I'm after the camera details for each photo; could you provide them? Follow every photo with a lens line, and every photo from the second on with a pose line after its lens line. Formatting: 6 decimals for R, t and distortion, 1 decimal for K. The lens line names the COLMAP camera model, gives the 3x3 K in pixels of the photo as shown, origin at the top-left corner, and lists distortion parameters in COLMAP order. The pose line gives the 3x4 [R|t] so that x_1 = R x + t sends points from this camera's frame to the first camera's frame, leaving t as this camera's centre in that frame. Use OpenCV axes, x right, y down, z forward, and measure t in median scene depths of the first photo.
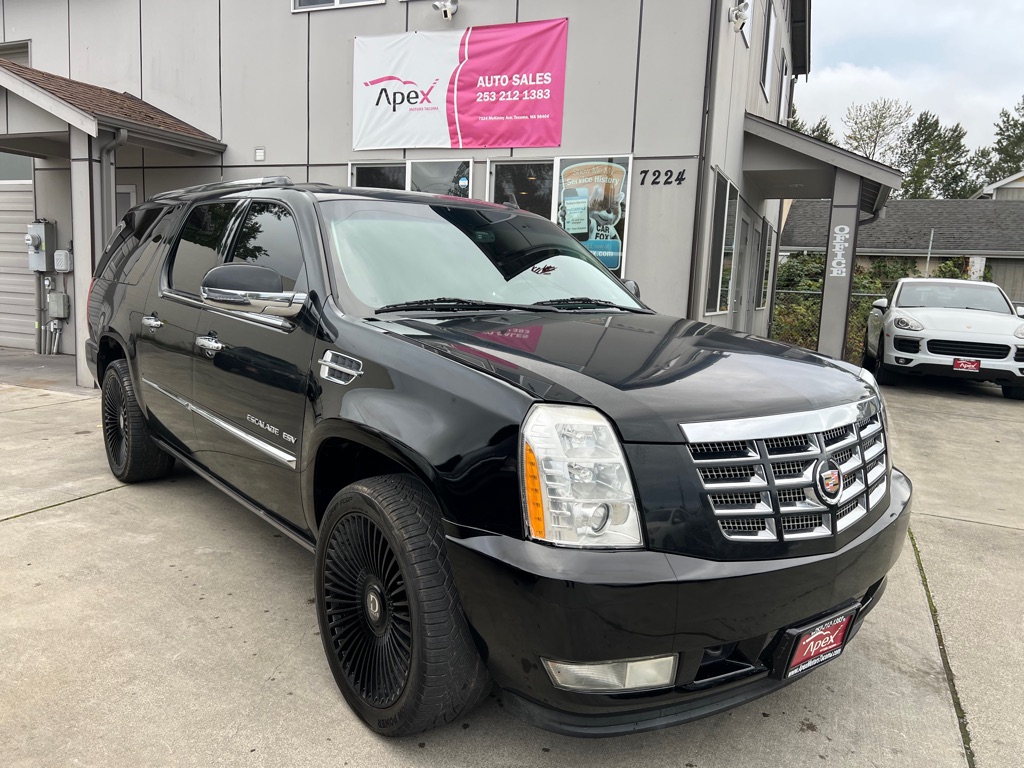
lens RADIAL K [[767.9, 0, 510.5], [0, 767.9, 384.9], [0, 0, 1]] dist [0.045049, -0.043606]
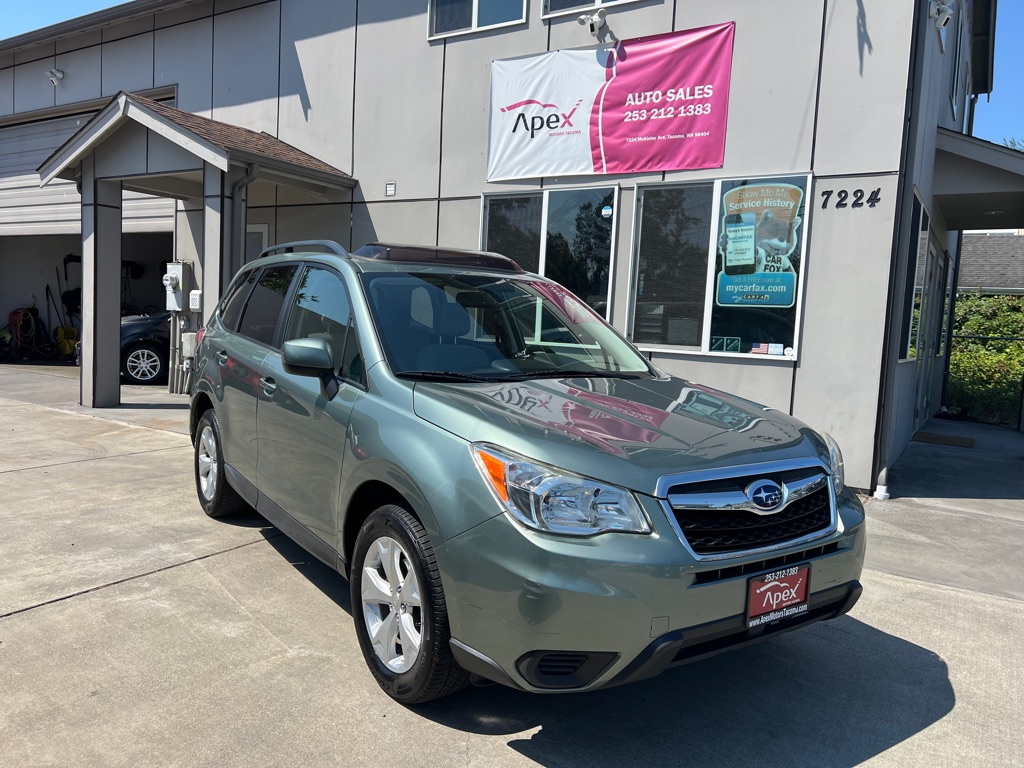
lens RADIAL K [[767.8, 0, 507.5], [0, 767.8, 383.5], [0, 0, 1]] dist [0.043312, -0.041232]
pose [[0.987374, 0.016676, -0.157526, -0.031729], [-0.025793, 0.998097, -0.056006, -0.010642], [0.156293, 0.059362, 0.985925, 0.114699]]
